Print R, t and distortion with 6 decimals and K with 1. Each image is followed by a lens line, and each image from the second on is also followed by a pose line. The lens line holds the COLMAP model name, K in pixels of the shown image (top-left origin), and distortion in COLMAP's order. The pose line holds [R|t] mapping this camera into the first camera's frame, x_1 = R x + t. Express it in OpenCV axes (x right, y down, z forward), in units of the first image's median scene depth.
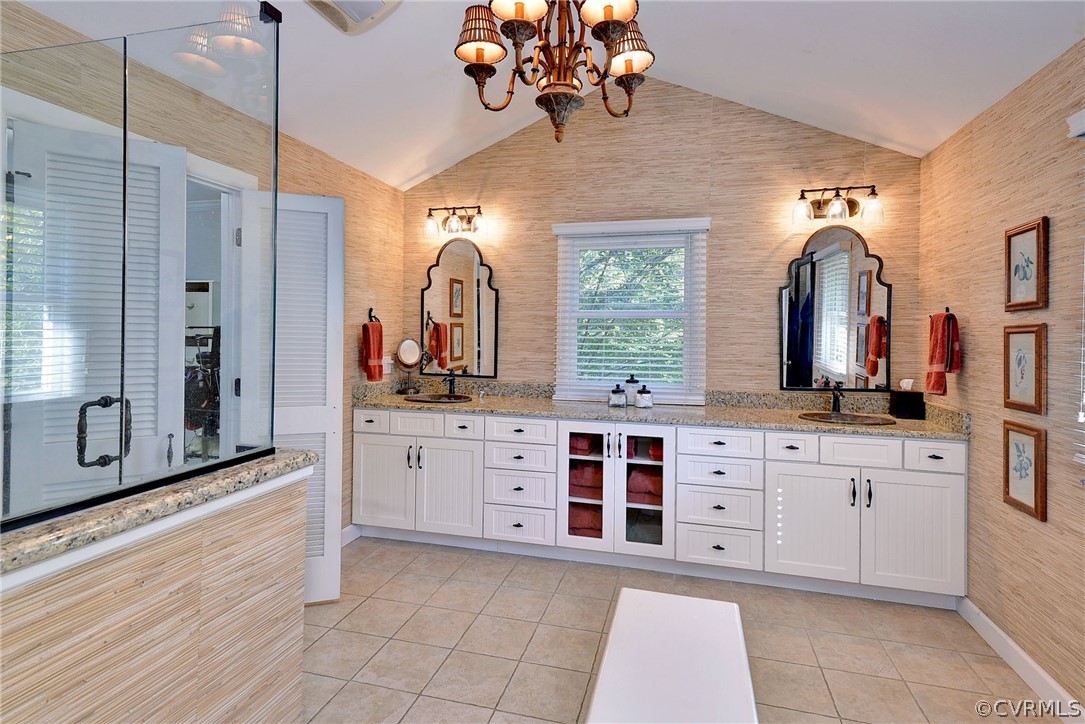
lens RADIAL K [[544.0, 0, 555.2], [0, 544.0, 342.8], [0, 0, 1]] dist [0.004125, -0.008525]
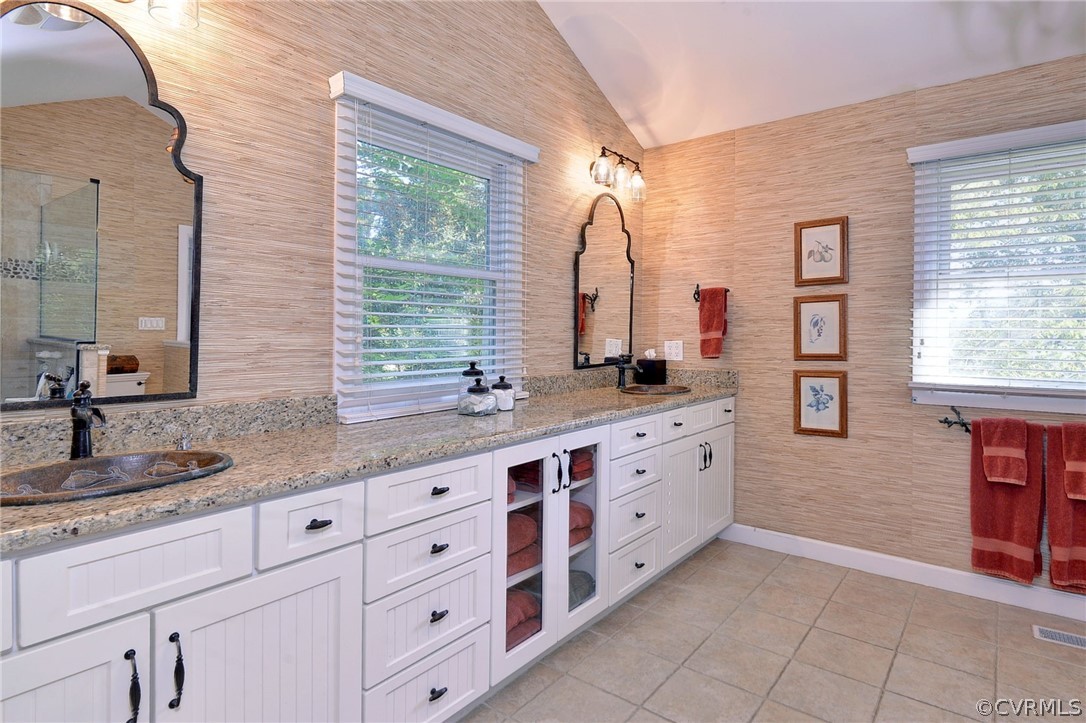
lens RADIAL K [[564.0, 0, 544.1], [0, 564.0, 342.6], [0, 0, 1]] dist [-0.004079, -0.000248]
pose [[0.411810, -0.026080, 0.910896, -0.461418], [0.023384, 0.999564, 0.018047, 0.028071], [-0.910970, 0.013868, 0.412241, 0.714204]]
